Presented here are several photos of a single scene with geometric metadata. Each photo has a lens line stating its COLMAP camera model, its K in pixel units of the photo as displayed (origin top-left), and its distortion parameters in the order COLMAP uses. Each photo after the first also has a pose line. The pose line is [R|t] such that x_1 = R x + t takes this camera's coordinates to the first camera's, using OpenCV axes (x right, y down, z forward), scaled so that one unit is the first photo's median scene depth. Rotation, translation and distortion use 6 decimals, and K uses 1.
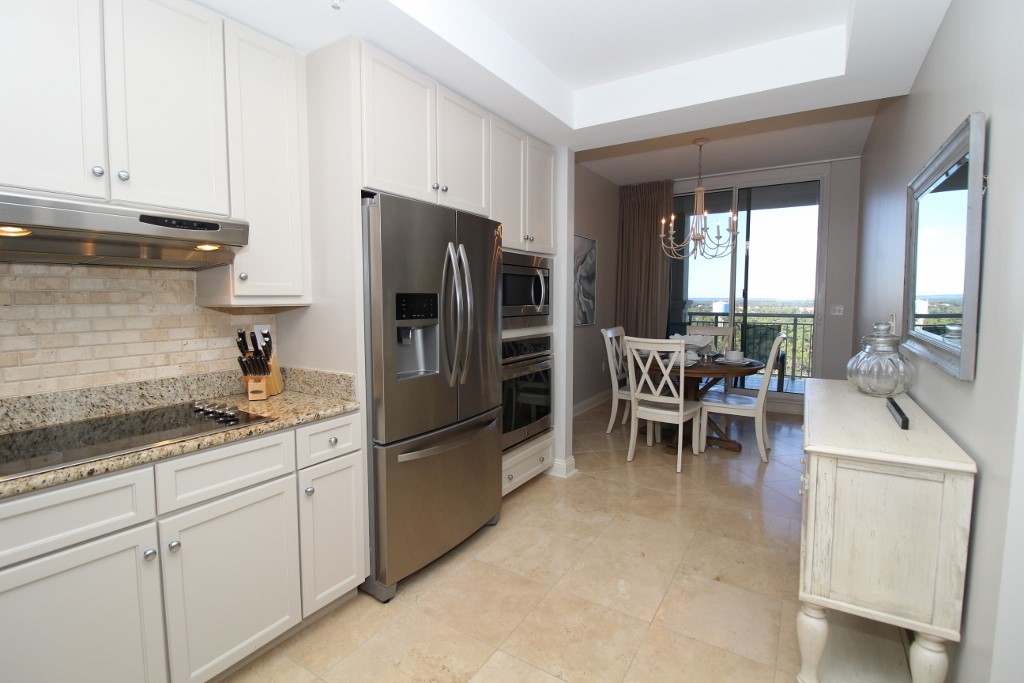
lens RADIAL K [[469.3, 0, 511.8], [0, 469.3, 331.6], [0, 0, 1]] dist [-0.012238, -0.007994]
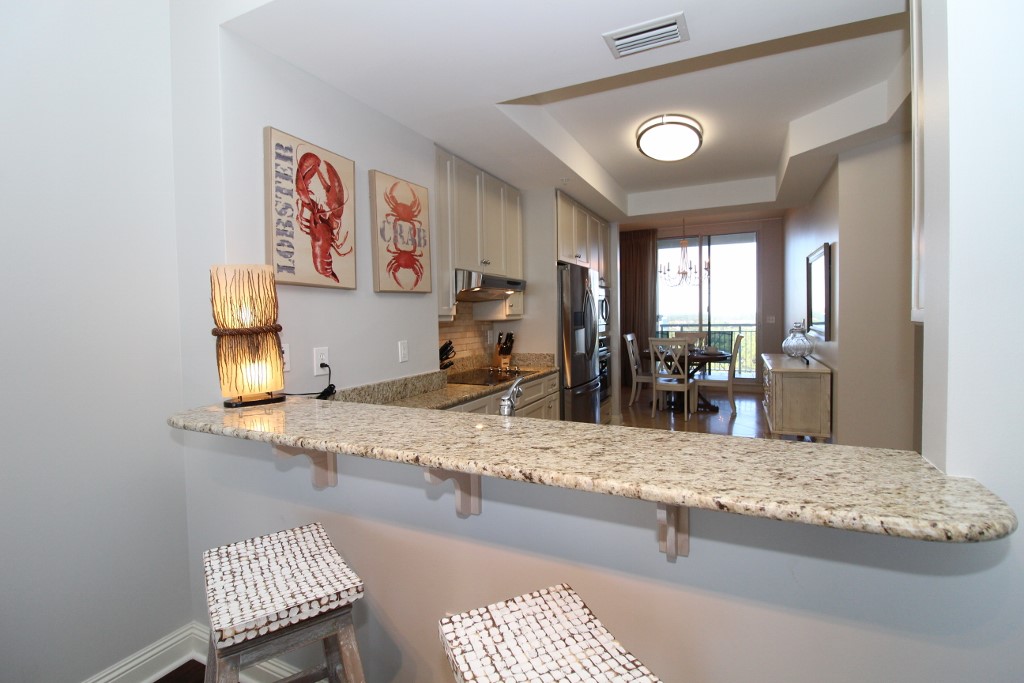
lens RADIAL K [[461.2, 0, 511.4], [0, 461.2, 330.3], [0, 0, 1]] dist [-0.024848, -0.000084]
pose [[0.994724, -0.016871, 0.101192, -0.741962], [0.020626, 0.999132, -0.036185, 0.062594], [-0.100494, 0.038081, 0.994209, -0.974571]]
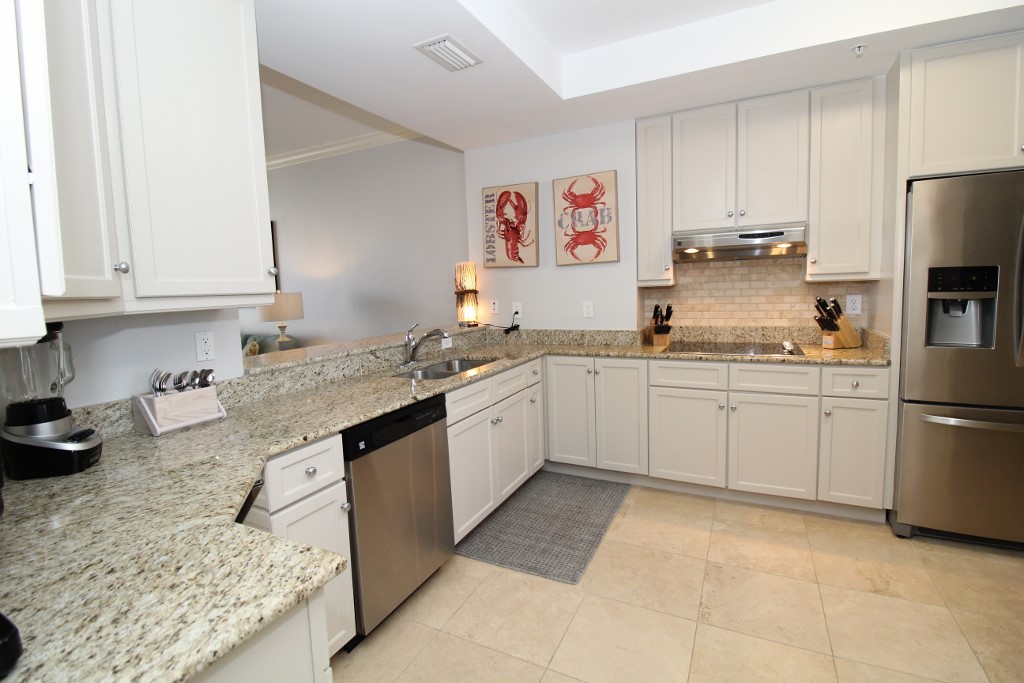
lens RADIAL K [[469.3, 0, 511.8], [0, 469.3, 331.6], [0, 0, 1]] dist [-0.012238, -0.007994]
pose [[0.101859, 0.095430, -0.990211, 0.777114], [-0.033143, 0.995161, 0.092498, -0.001319], [0.994247, 0.023396, 0.104529, -0.094832]]
